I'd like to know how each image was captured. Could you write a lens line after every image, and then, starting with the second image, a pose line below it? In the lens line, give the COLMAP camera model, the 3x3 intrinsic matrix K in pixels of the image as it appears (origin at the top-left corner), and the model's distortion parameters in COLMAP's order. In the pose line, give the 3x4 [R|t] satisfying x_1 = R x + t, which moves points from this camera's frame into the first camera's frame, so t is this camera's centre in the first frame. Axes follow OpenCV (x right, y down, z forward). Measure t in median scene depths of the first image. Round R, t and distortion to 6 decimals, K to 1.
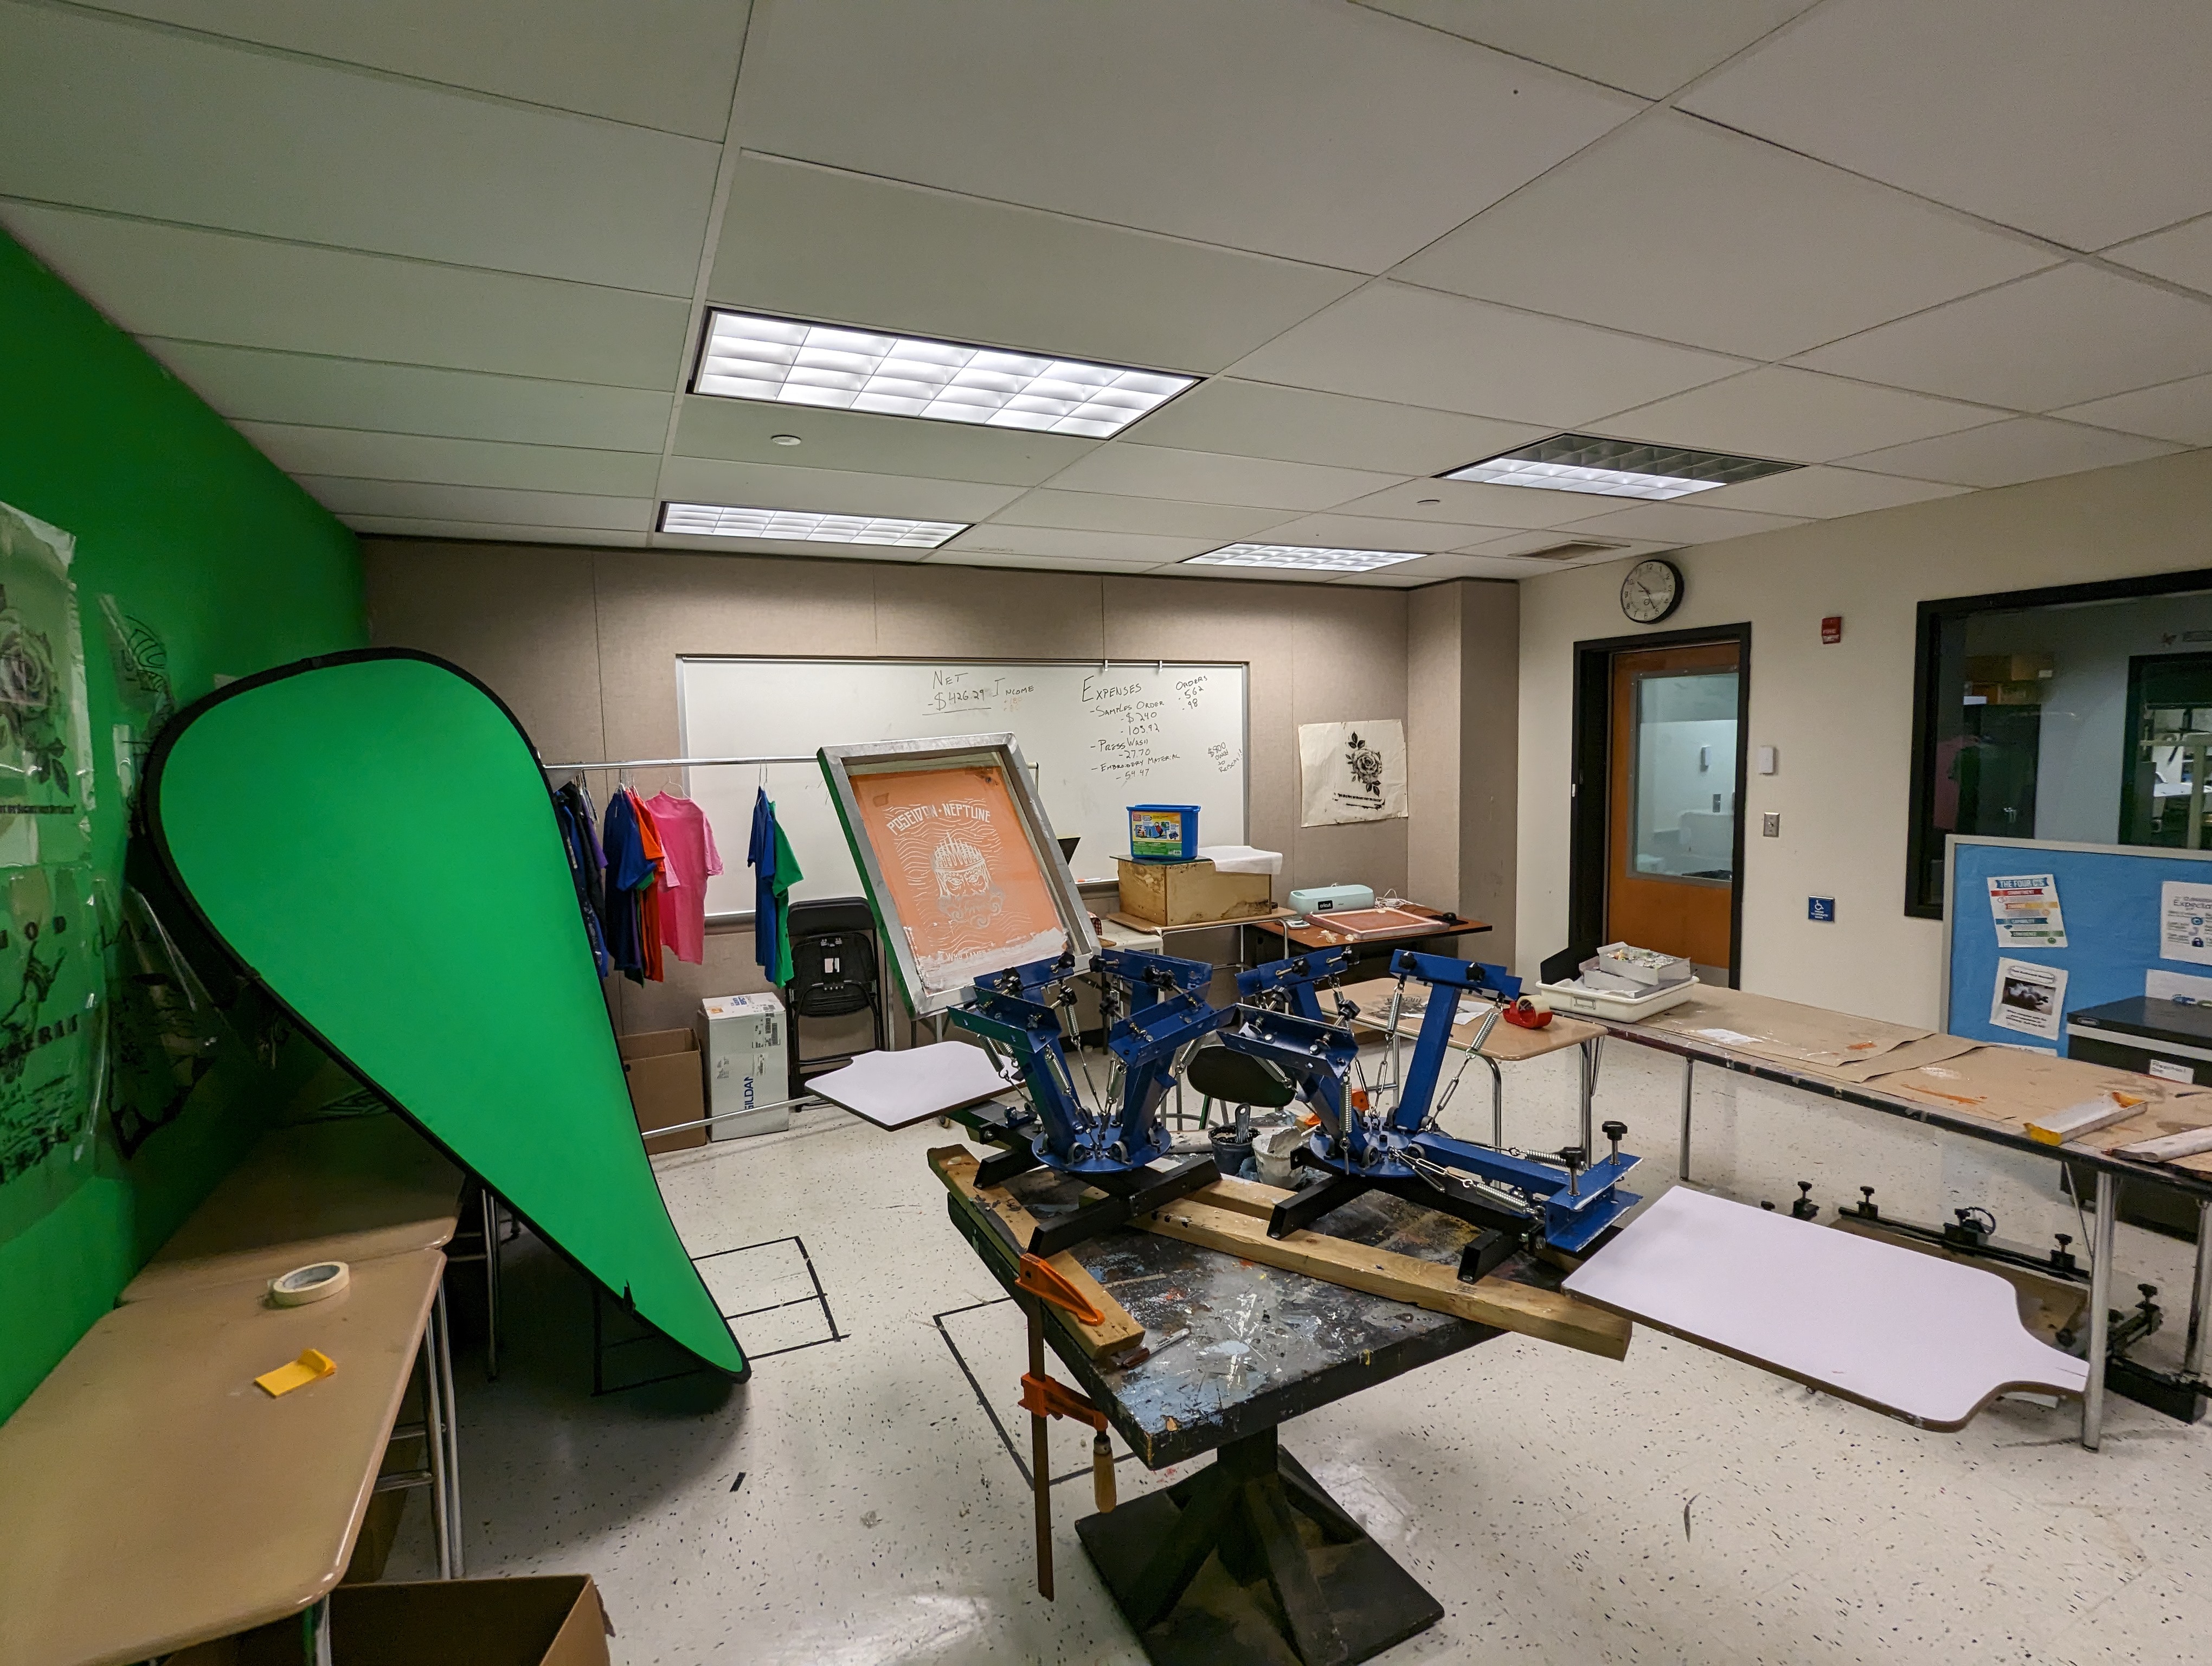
lens RADIAL K [[1048.2, 0, 1097.9], [0, 1048.2, 830.6], [0, 0, 1]] dist [0.000018, -0.000347]
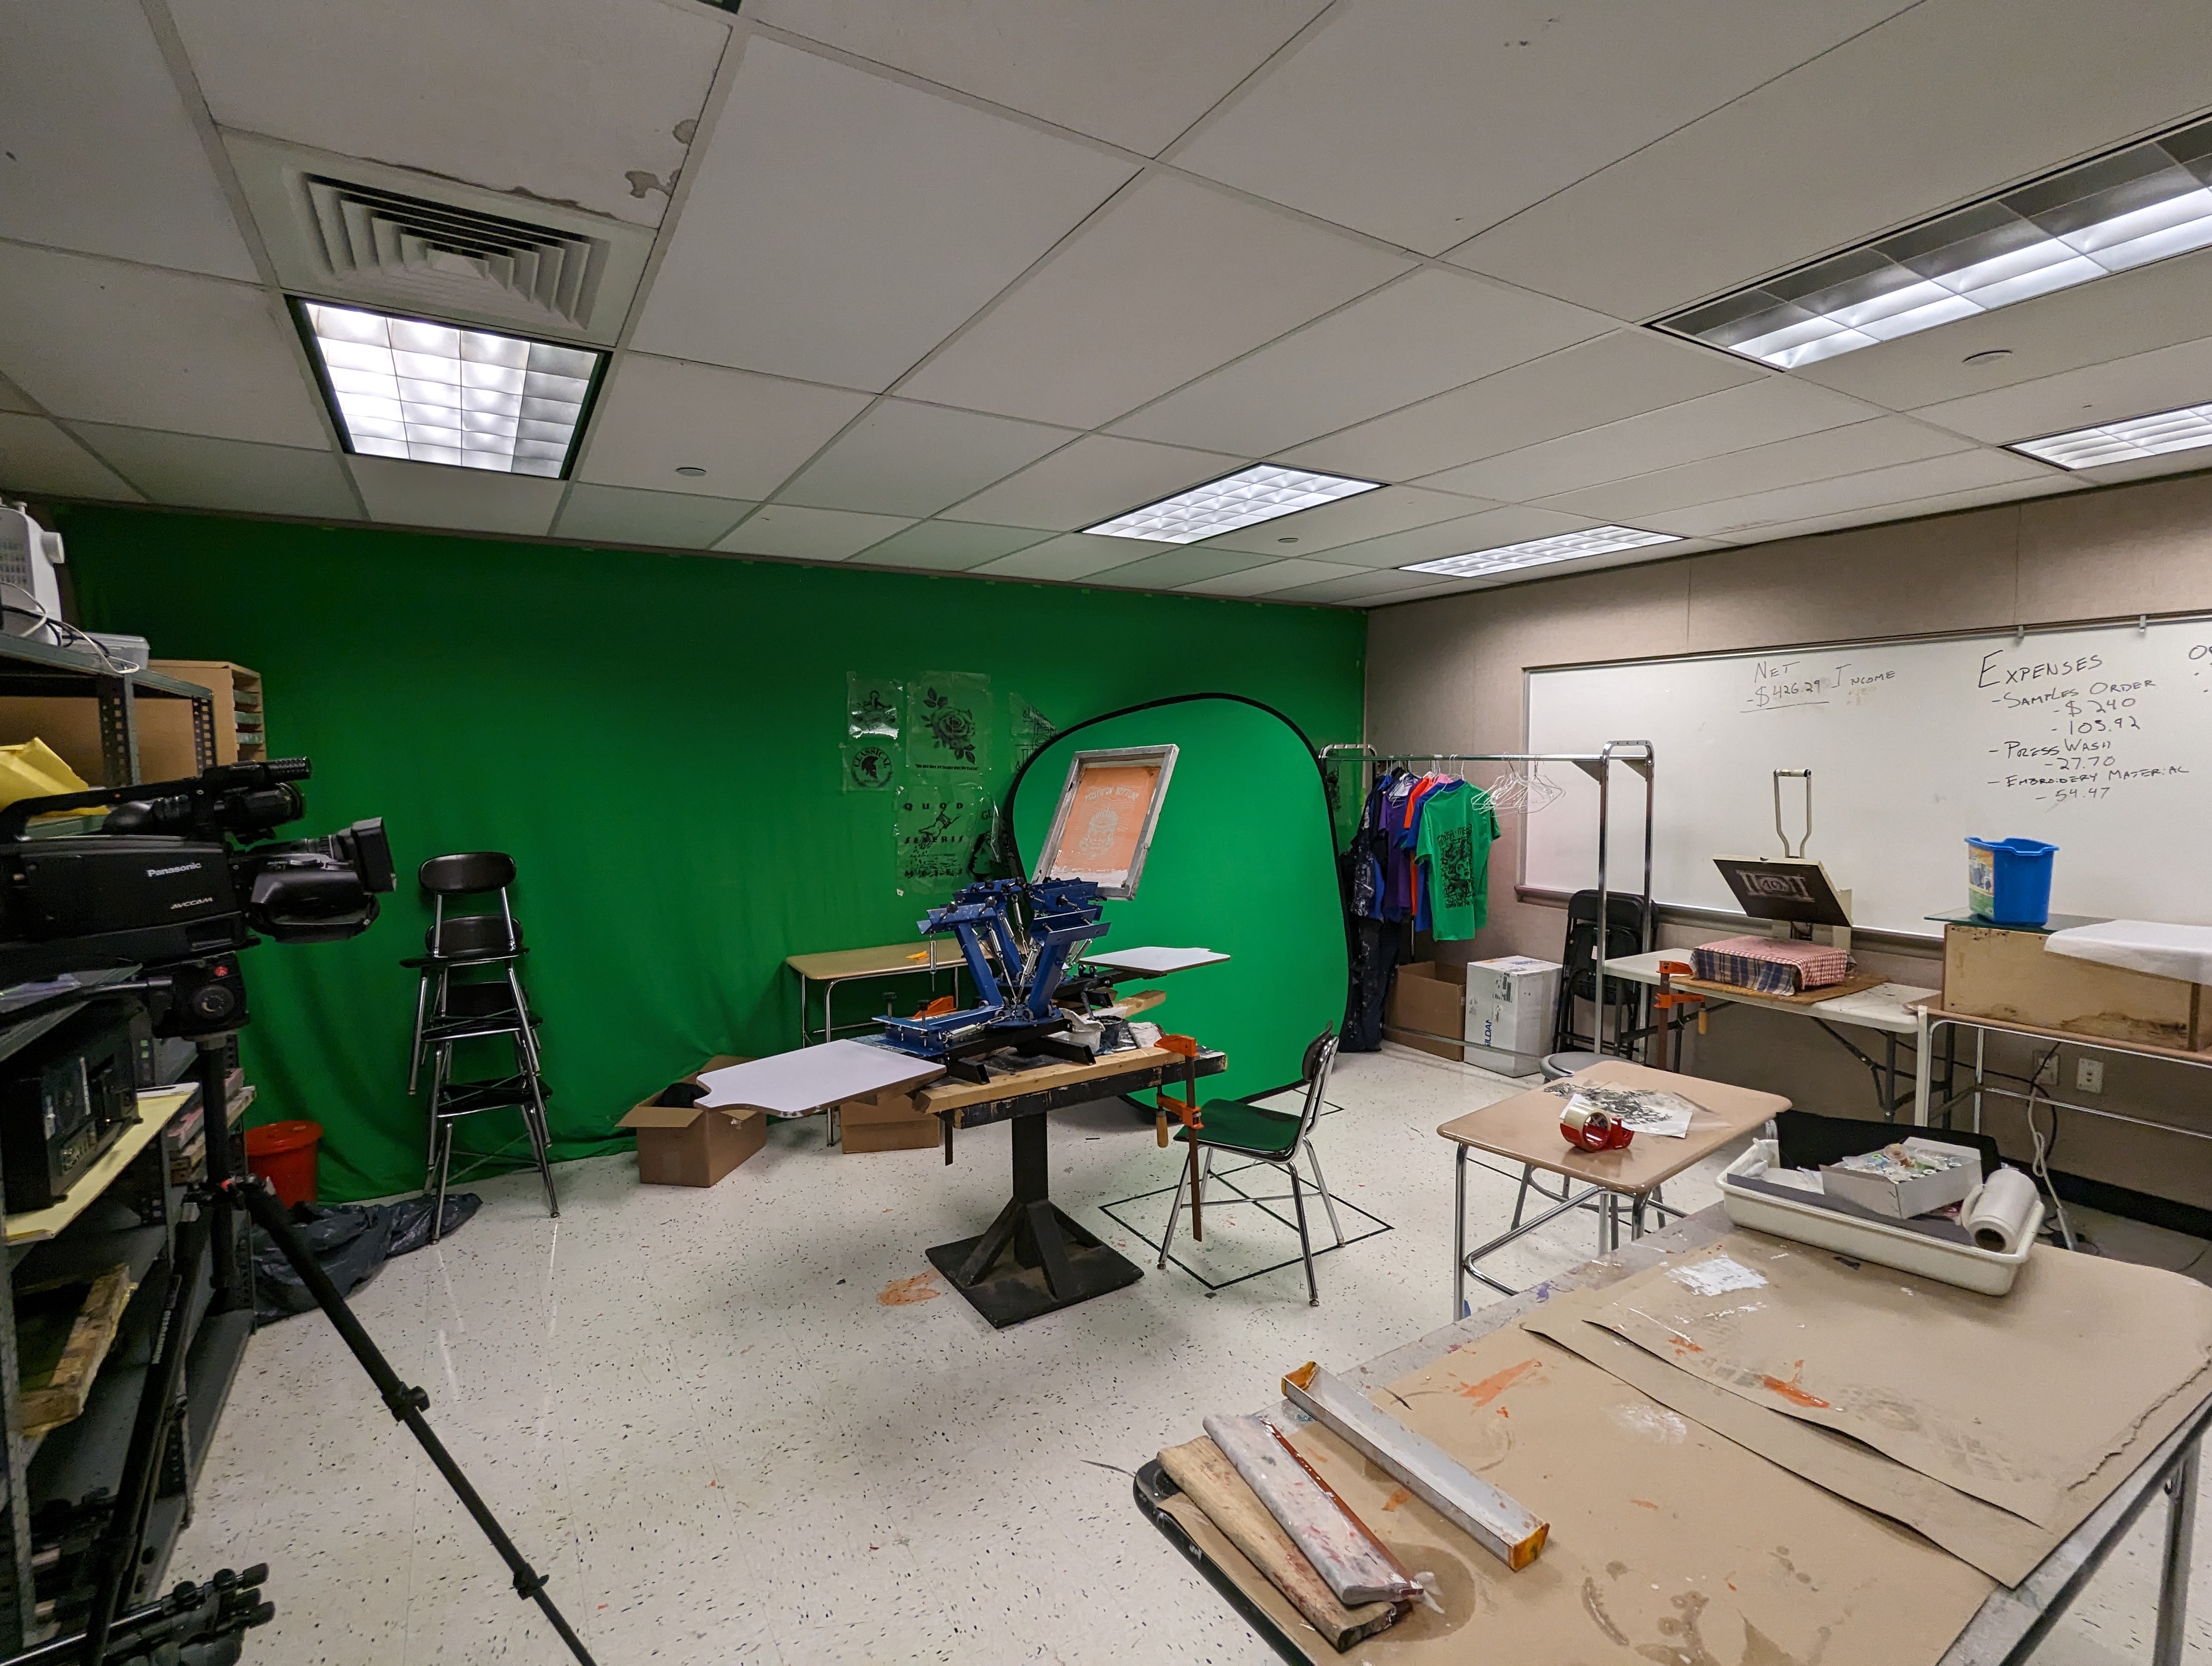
lens RADIAL K [[1048.2, 0, 1097.7], [0, 1048.2, 829.4], [0, 0, 1]] dist [0.000018, -0.000347]
pose [[0.107017, 0.098364, -0.989380, 0.639694], [-0.076178, 0.992980, 0.090483, -0.046196], [0.991335, 0.065686, 0.113759, 0.330058]]
